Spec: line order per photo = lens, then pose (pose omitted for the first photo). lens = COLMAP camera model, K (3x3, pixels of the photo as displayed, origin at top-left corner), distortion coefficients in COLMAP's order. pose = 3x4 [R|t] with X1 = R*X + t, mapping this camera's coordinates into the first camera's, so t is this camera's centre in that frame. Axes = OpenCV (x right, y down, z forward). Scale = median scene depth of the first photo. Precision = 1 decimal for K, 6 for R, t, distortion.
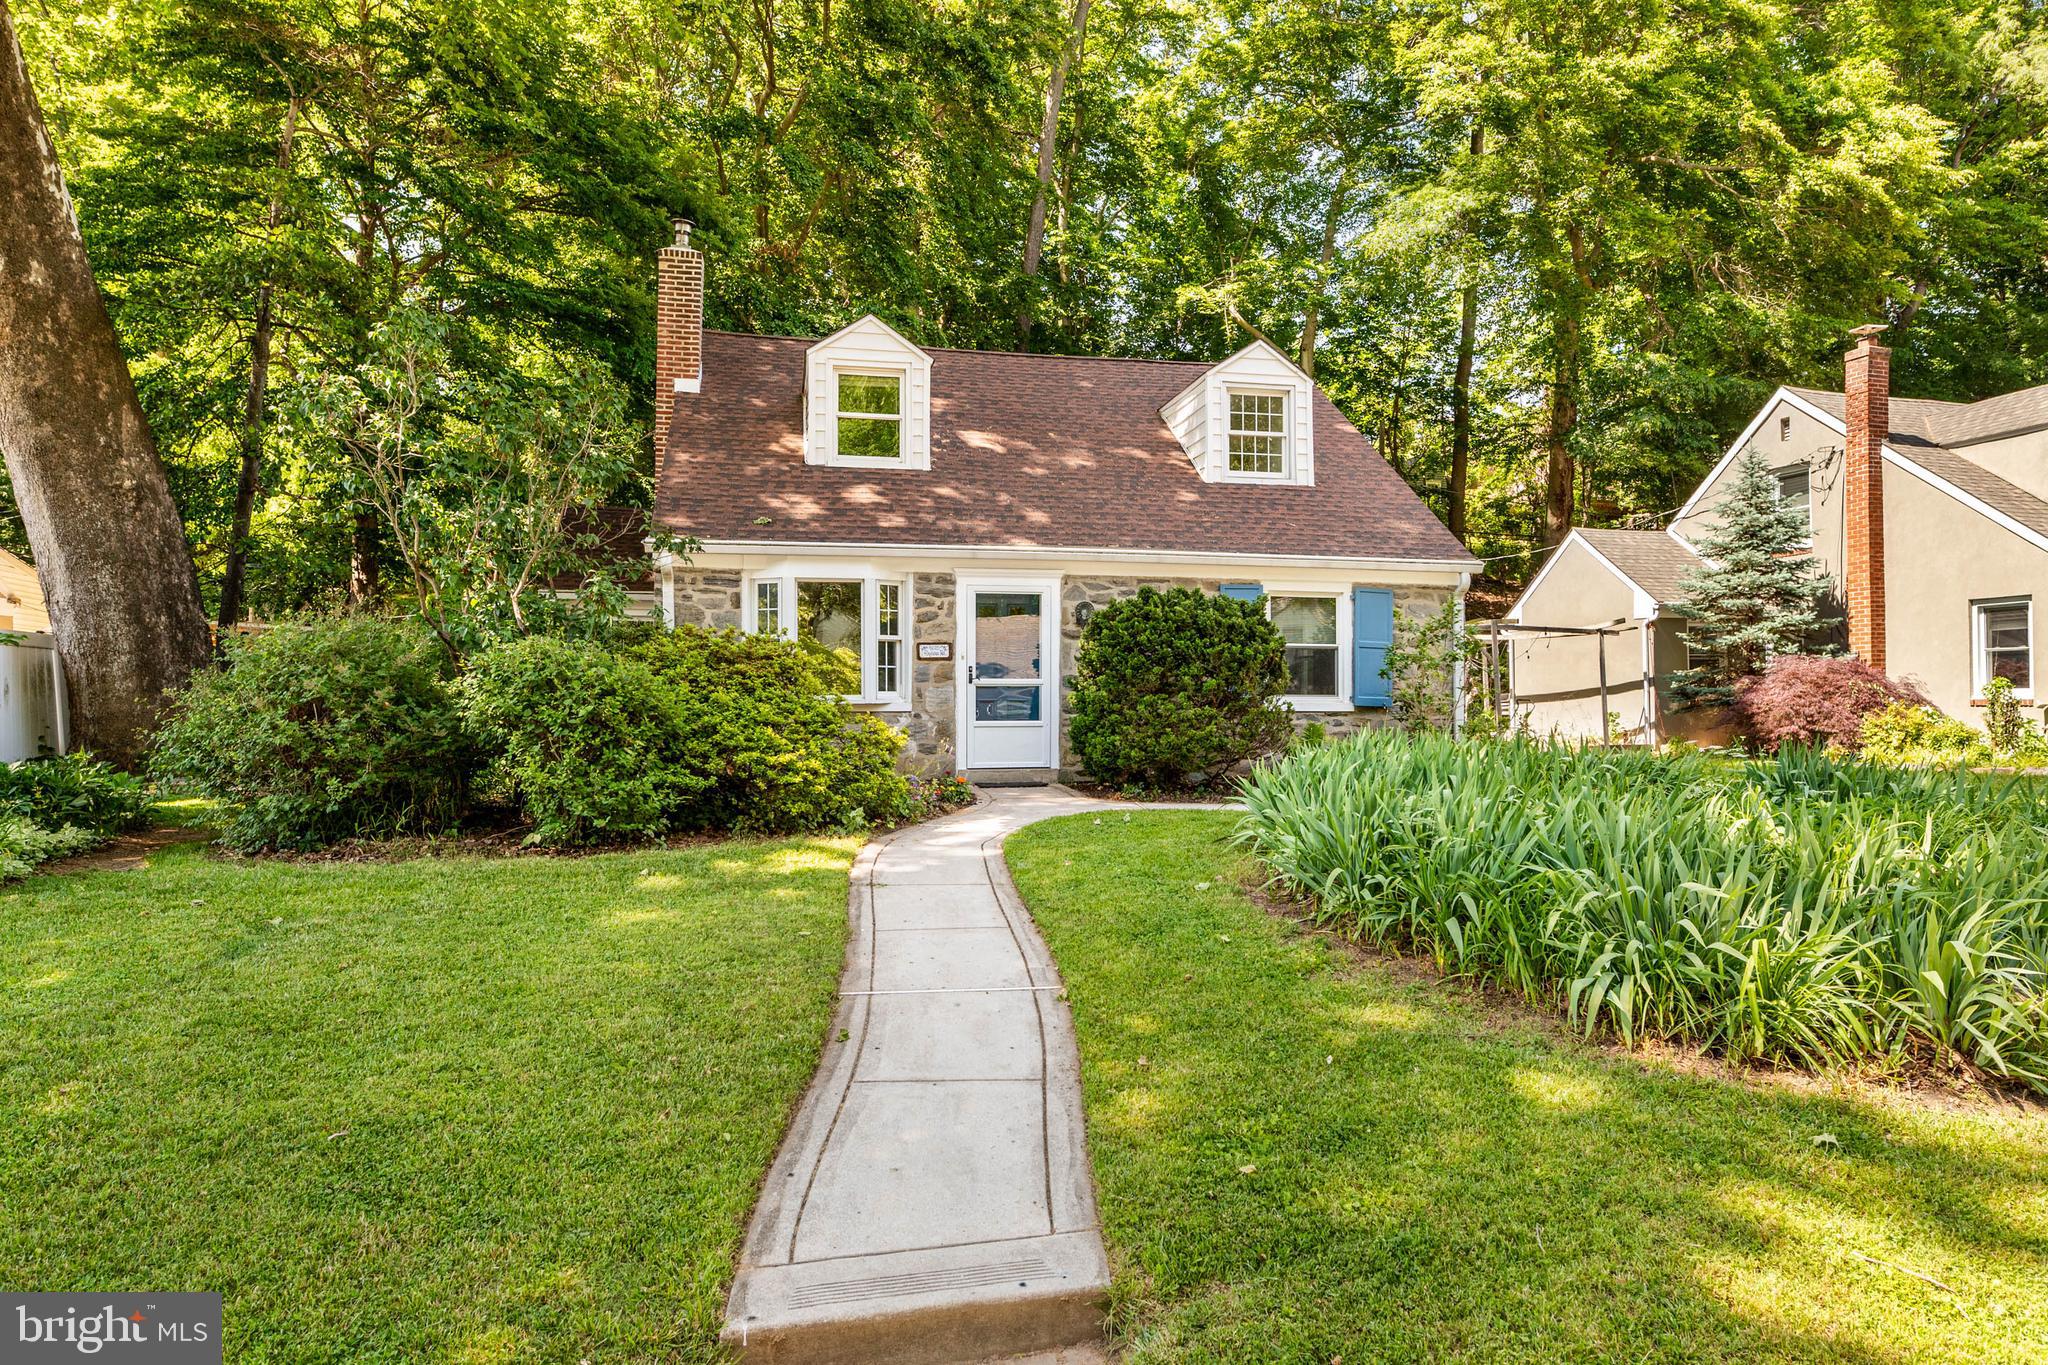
lens RADIAL K [[1154.9, 0, 1024.0], [0, 1154.9, 682.5], [0, 0, 1]] dist [0.000342, 0.000095]
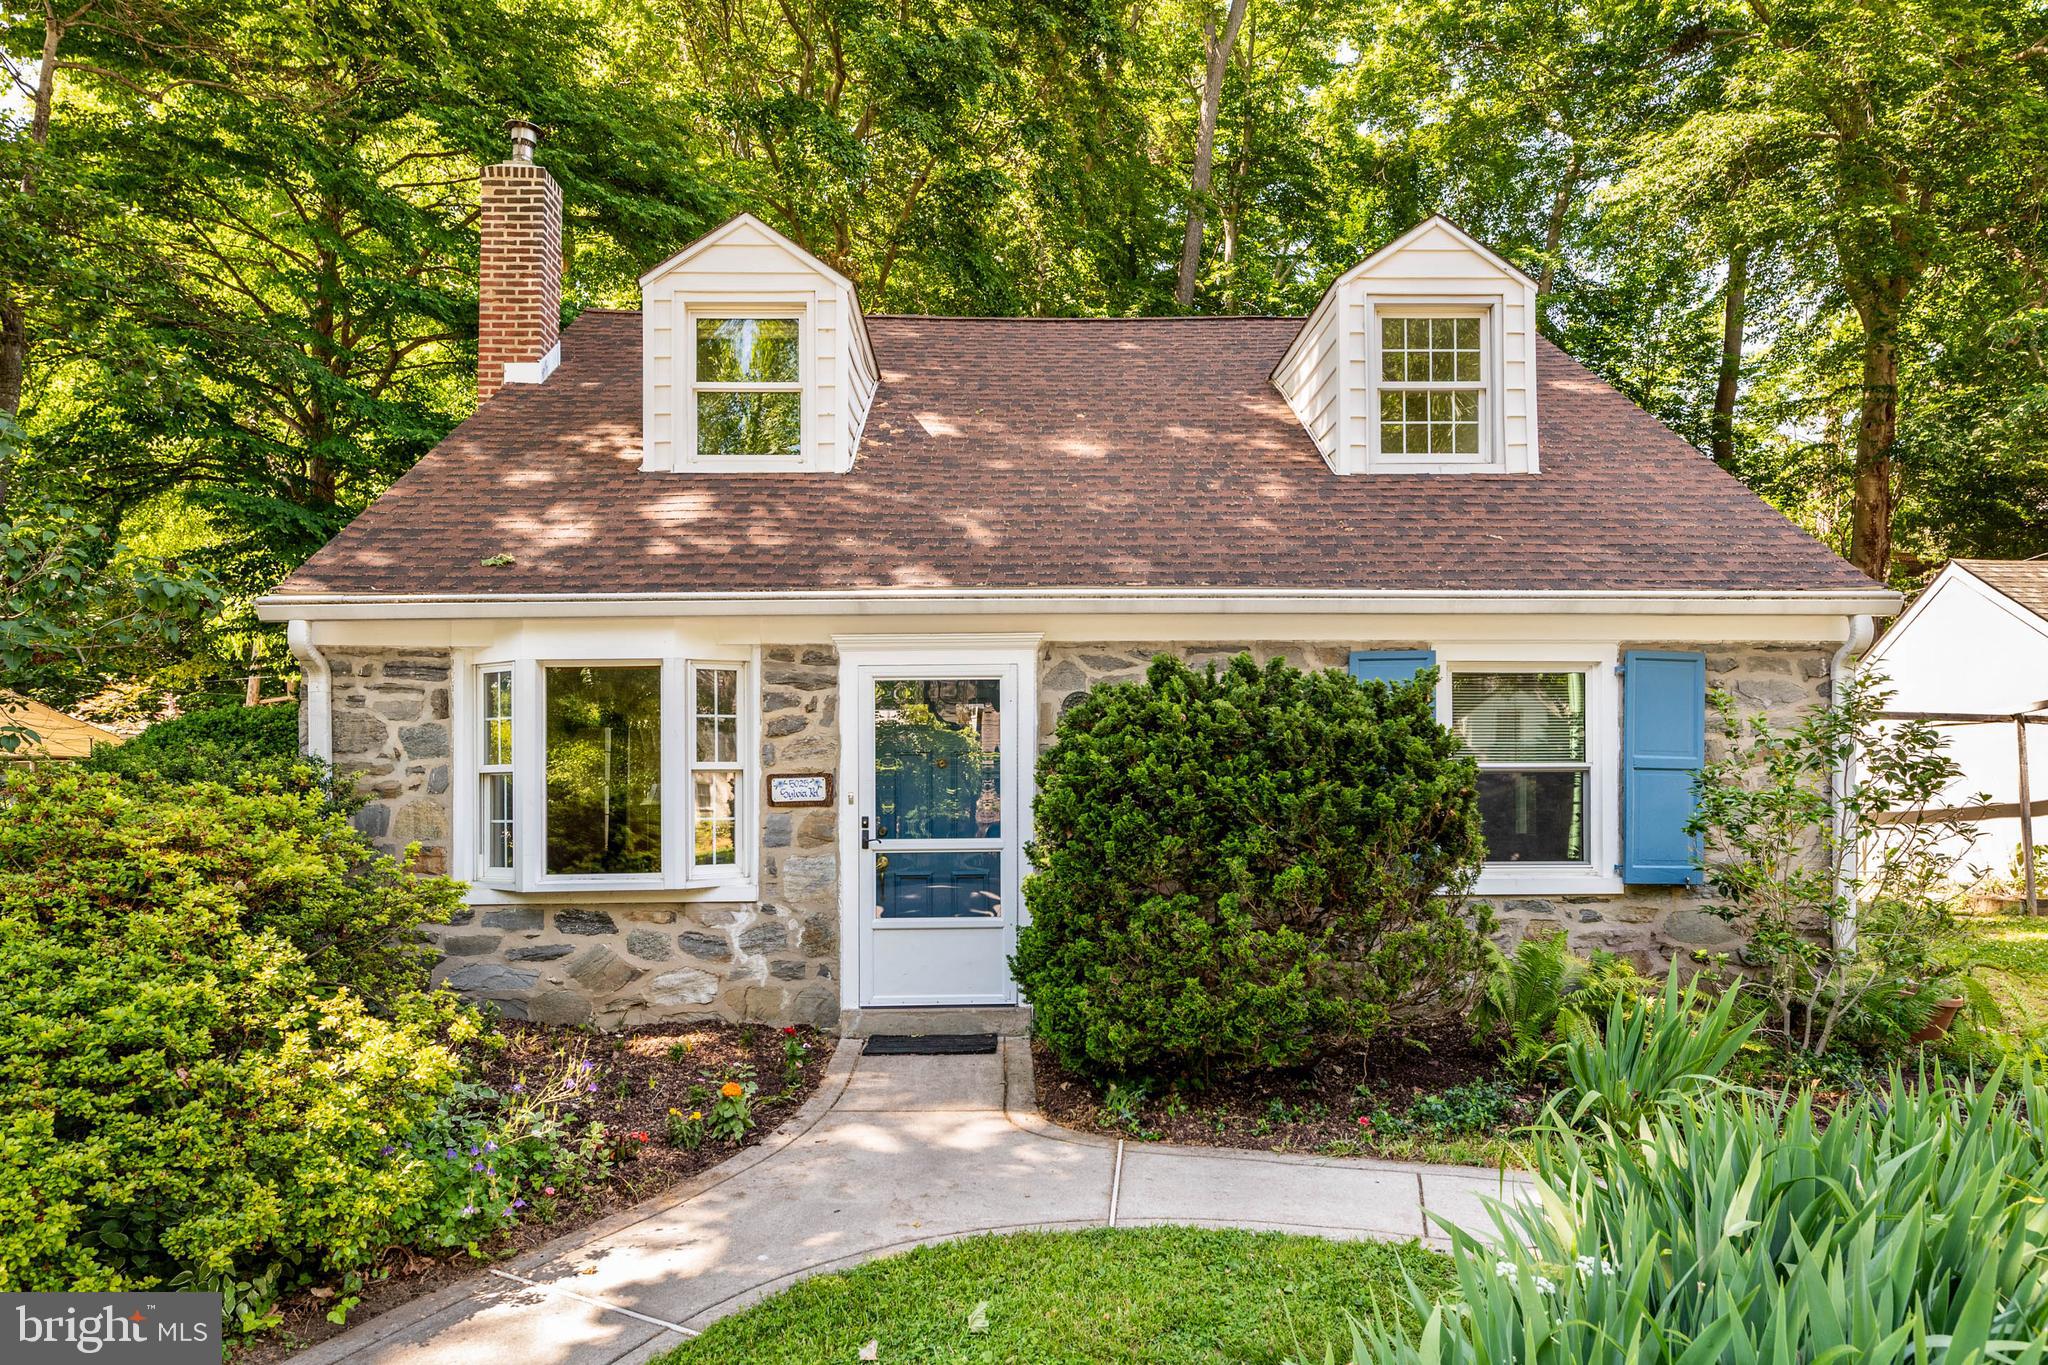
lens RADIAL K [[1173.5, 0, 1024.2], [0, 1173.5, 796.2], [0, 0, 1]] dist [-0.000886, 0.000402]
pose [[0.986422, -0.007946, -0.164038, 0.111846], [0.011145, 0.999765, 0.018595, -0.031711], [0.163851, -0.020170, 0.986279, 0.455099]]
